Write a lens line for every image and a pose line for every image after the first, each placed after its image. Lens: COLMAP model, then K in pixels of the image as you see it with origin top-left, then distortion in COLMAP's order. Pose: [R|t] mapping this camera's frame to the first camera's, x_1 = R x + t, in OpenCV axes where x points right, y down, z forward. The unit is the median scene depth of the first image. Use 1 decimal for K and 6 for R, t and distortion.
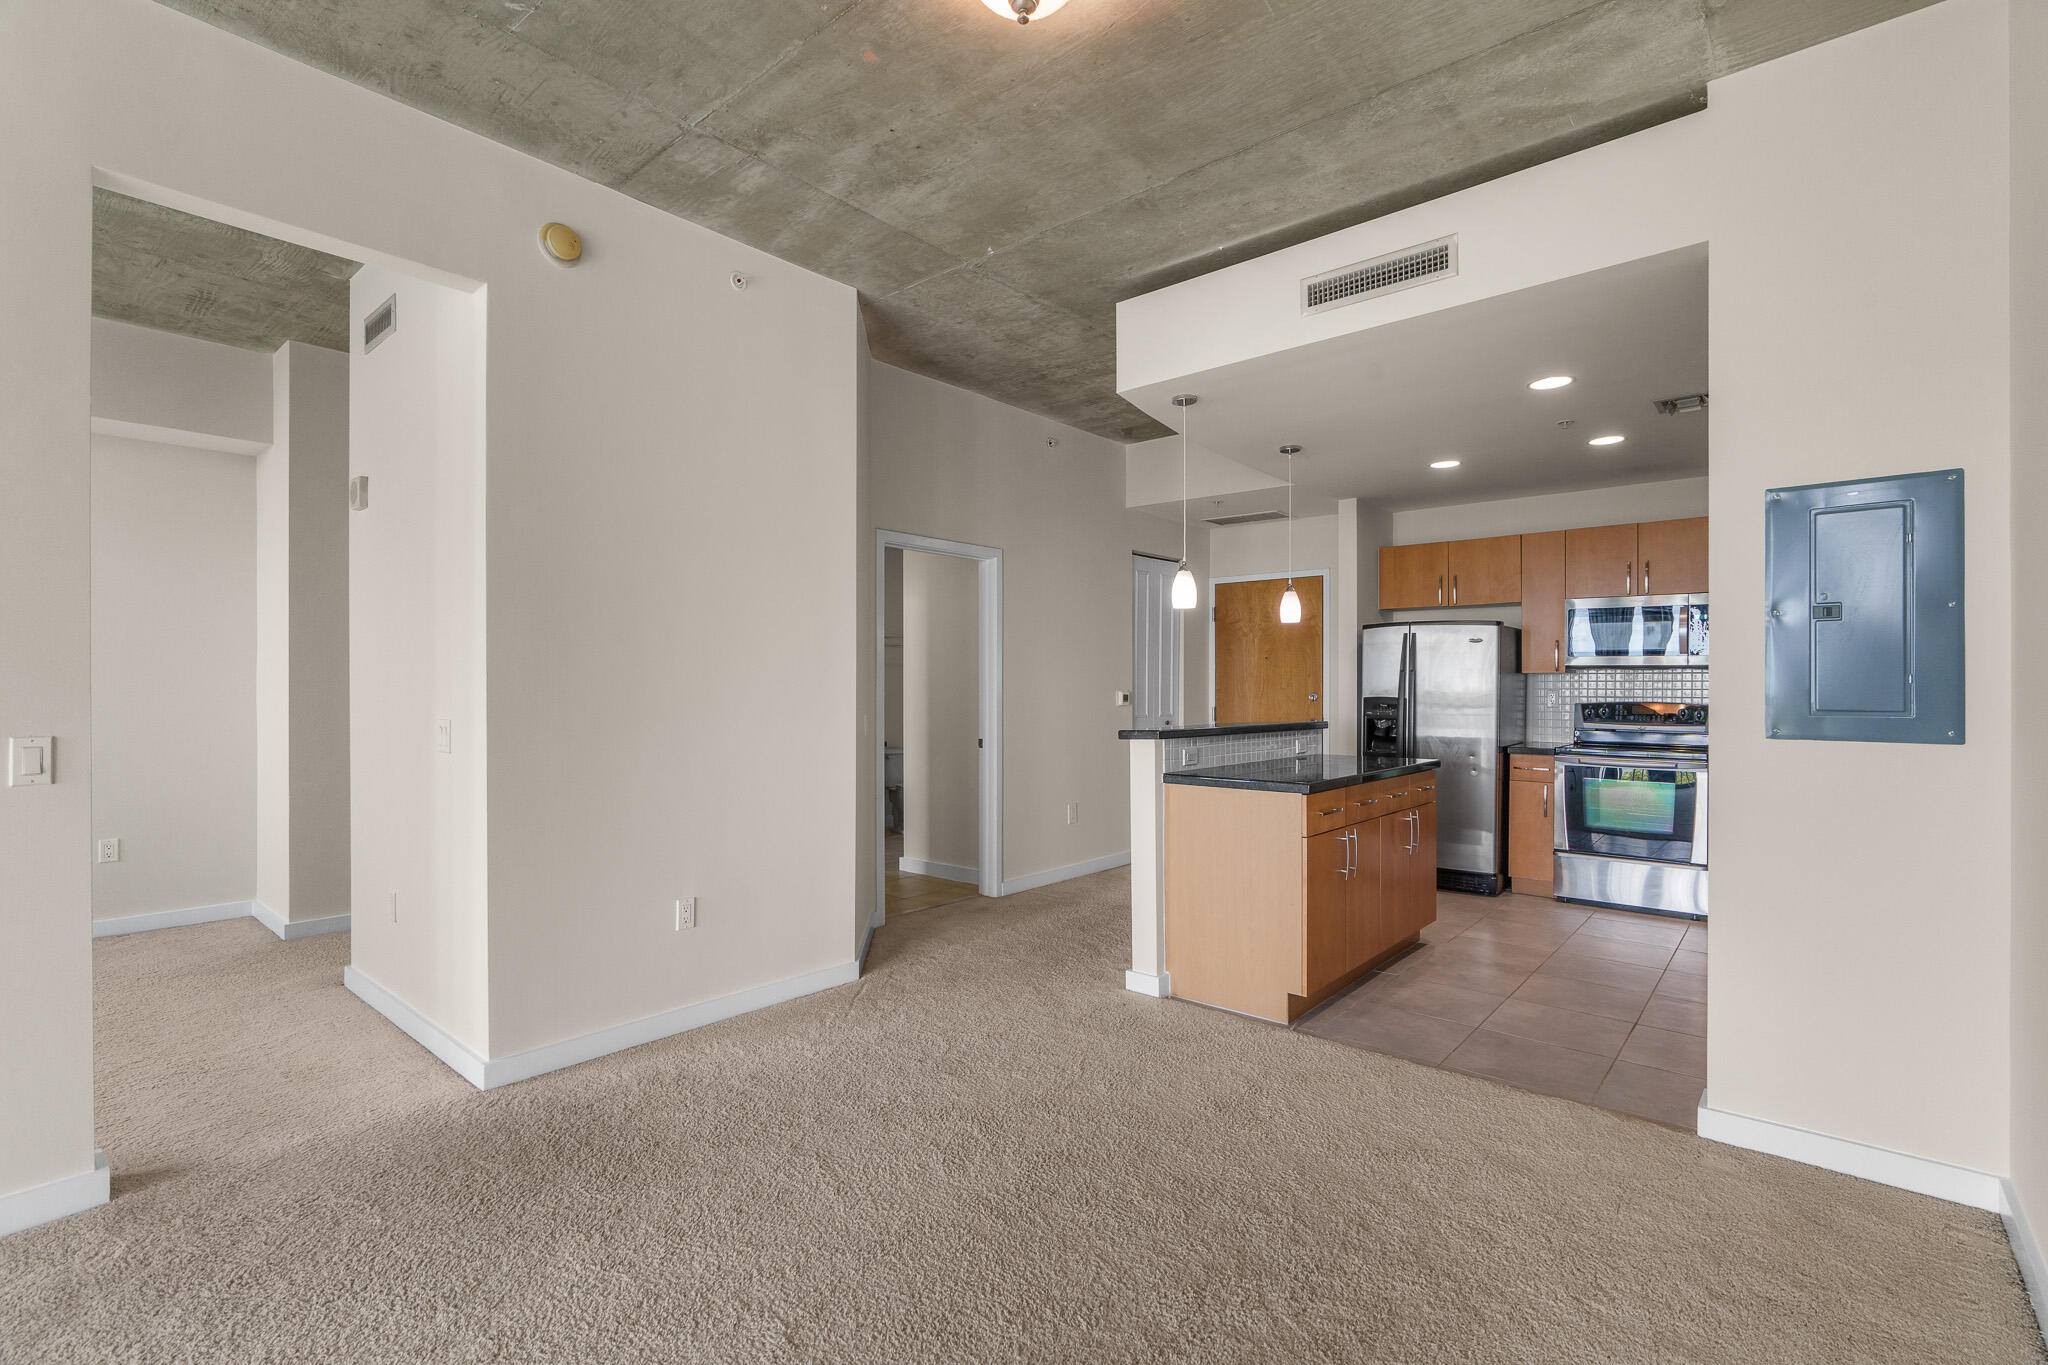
lens RADIAL K [[930.9, 0, 1024.0], [0, 930.9, 682.5], [0, 0, 1]] dist [-0.003099, -0.000207]
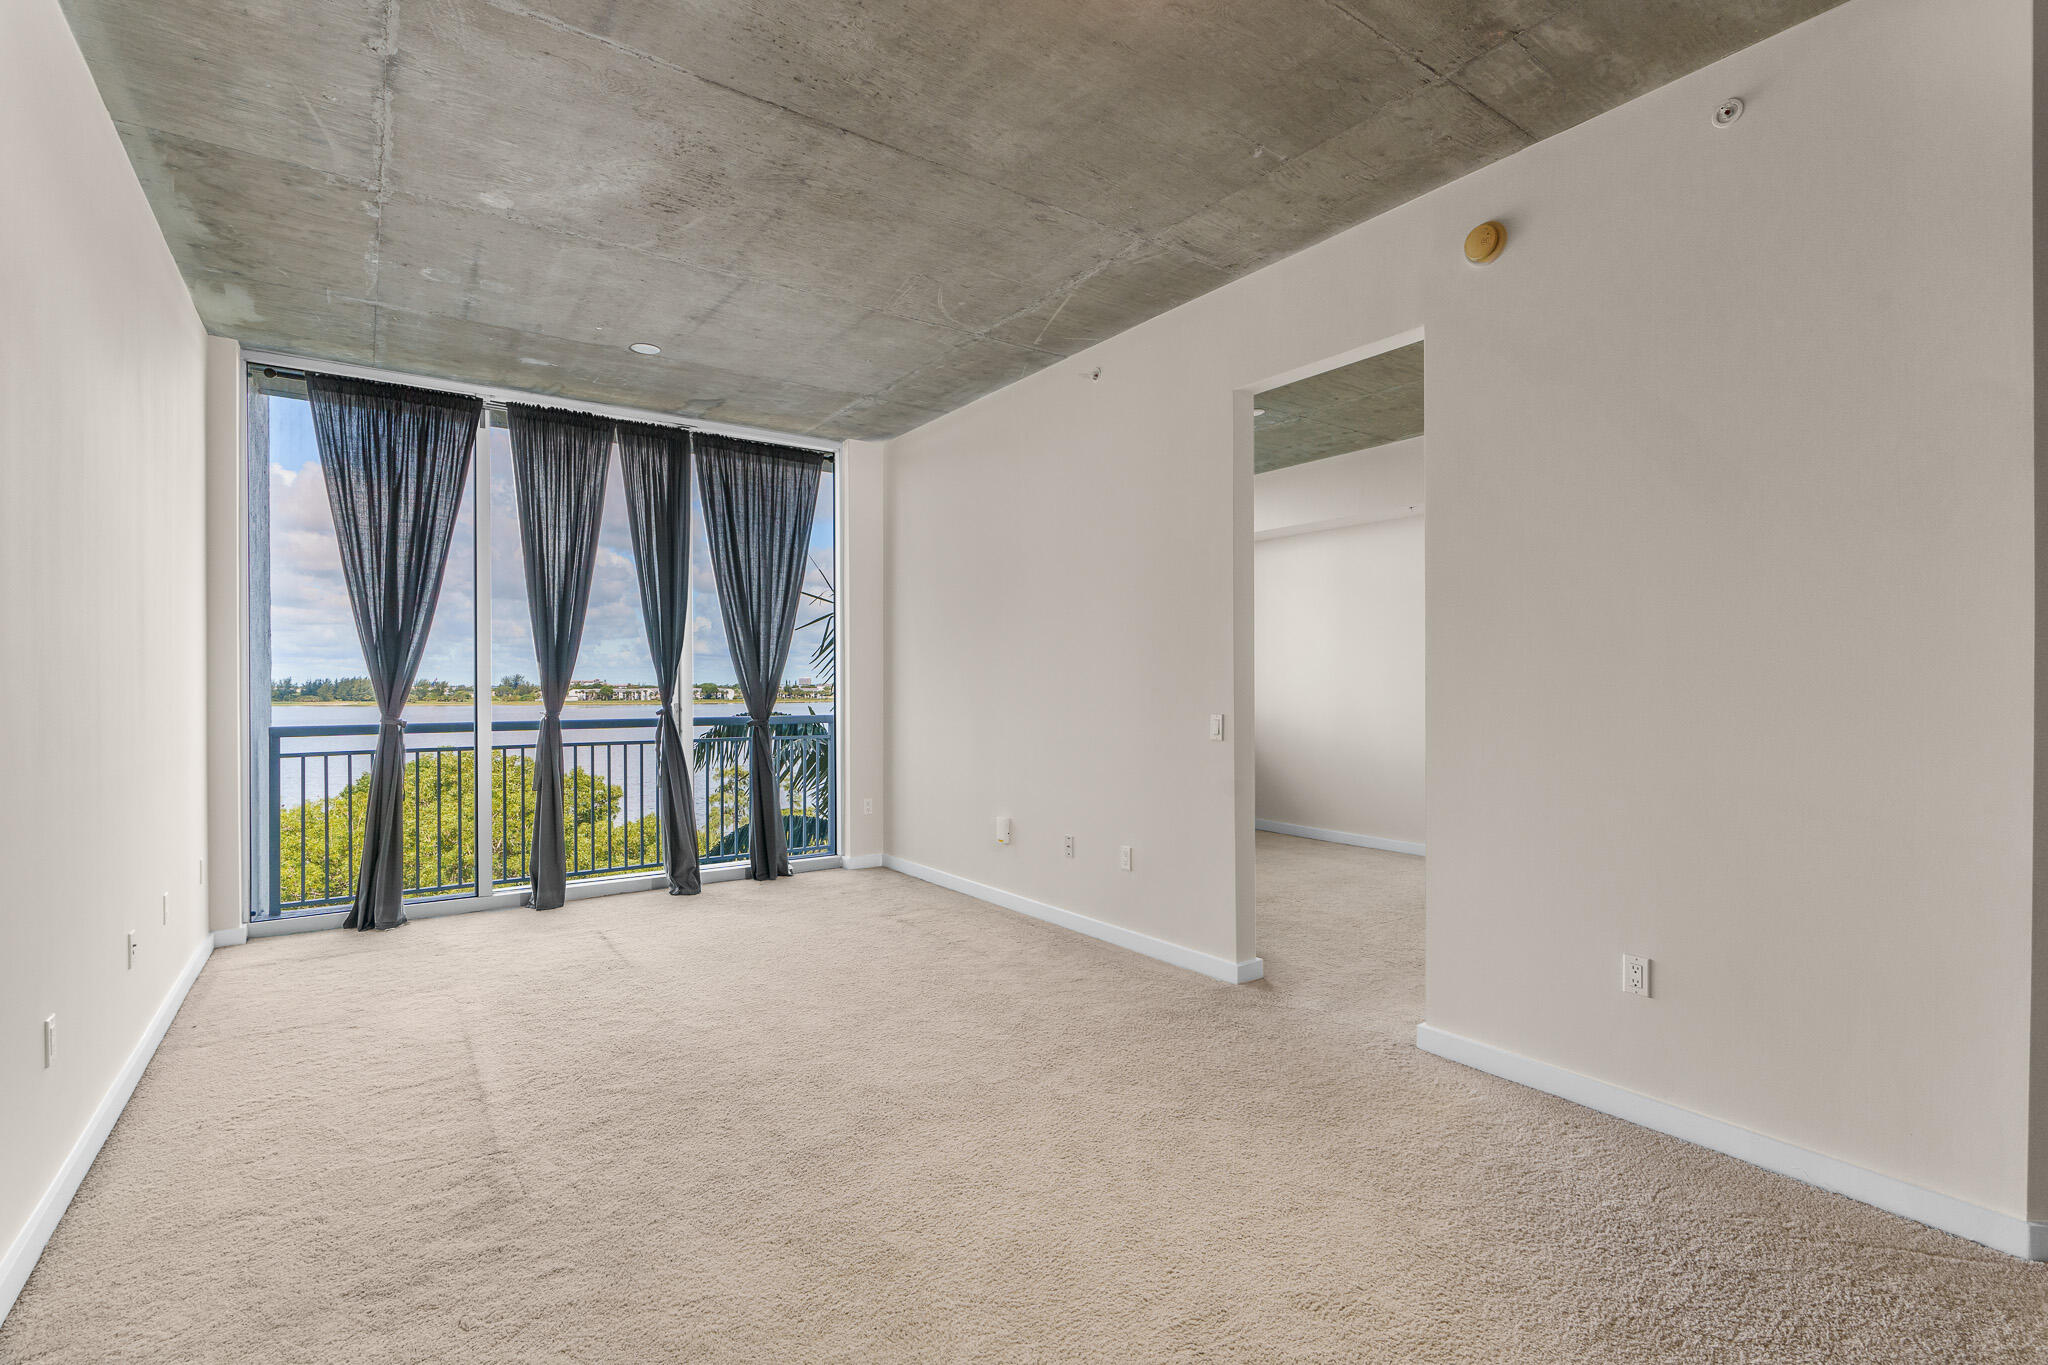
lens RADIAL K [[941.1, 0, 1029.2], [0, 941.1, 688.5], [0, 0, 1]] dist [-0.005315, -0.000284]
pose [[-0.245276, 0.002203, -0.969451, 0.323477], [0.003850, 0.999992, 0.001298, 0.000507], [0.969446, -0.003414, -0.245283, 0.419203]]
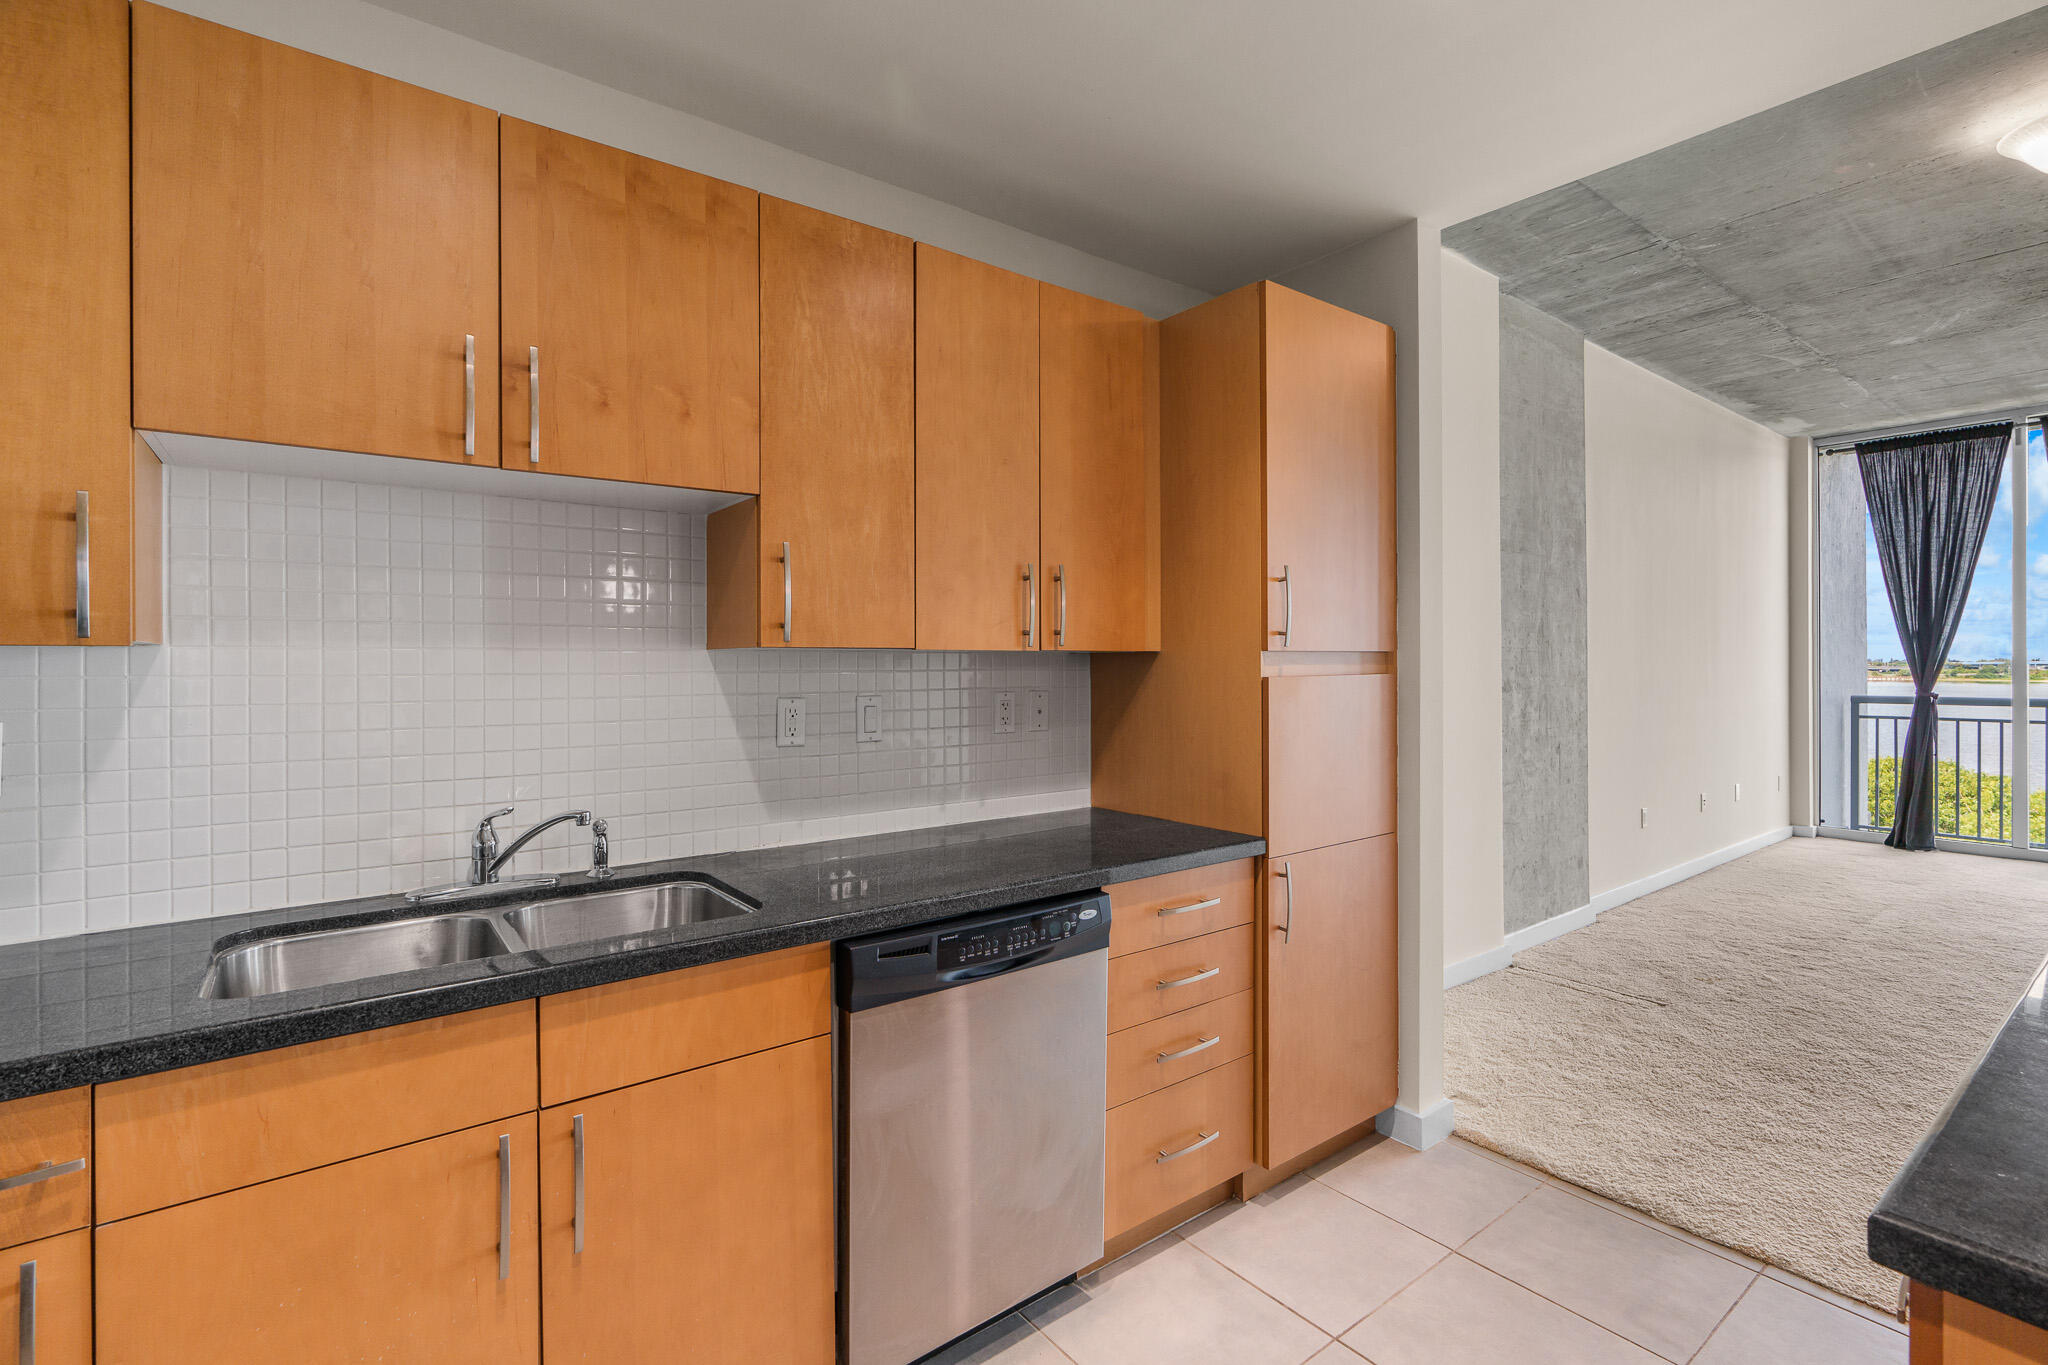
lens RADIAL K [[951.5, 0, 1034.6], [0, 951.5, 668.0], [0, 0, 1]] dist [-0.005655, 0.000356]
pose [[-0.979906, 0.003657, 0.199427, 0.450360], [0.003447, 0.999993, -0.001400, -0.003289], [-0.199431, -0.000684, -0.979912, 0.974226]]
